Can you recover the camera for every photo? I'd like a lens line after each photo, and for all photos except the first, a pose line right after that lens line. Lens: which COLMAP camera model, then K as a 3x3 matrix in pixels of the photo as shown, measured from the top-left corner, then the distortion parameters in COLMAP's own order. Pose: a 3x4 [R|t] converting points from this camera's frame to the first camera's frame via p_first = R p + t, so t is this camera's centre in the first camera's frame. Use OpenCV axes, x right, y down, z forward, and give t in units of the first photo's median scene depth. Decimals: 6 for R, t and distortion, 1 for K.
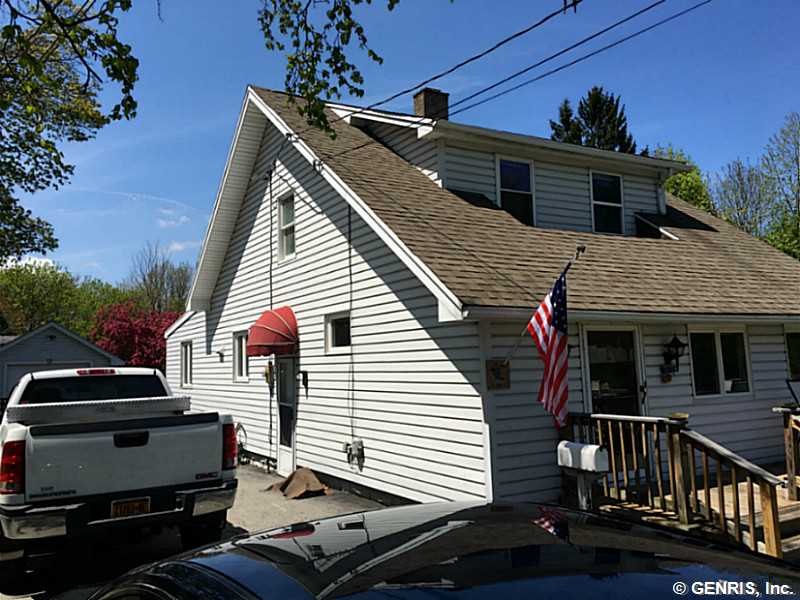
lens RADIAL K [[686.0, 0, 402.9], [0, 686.0, 287.7], [0, 0, 1]] dist [0.065403, -0.058113]
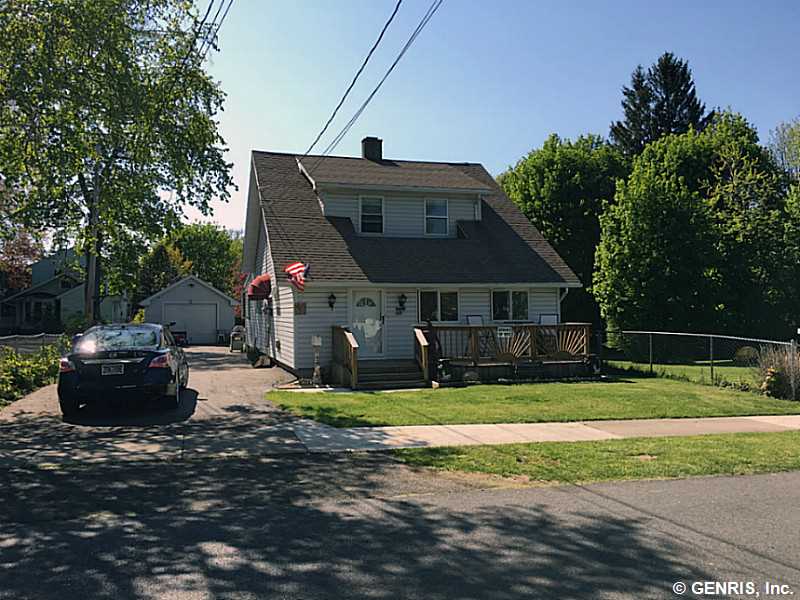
lens RADIAL K [[686.0, 0, 398.3], [0, 686.0, 294.3], [0, 0, 1]] dist [0.065403, -0.058113]
pose [[0.972857, 0.013163, -0.231034, 0.620522], [0.006996, 0.996252, 0.086219, -0.077981], [0.231303, -0.085495, 0.969118, -0.749834]]
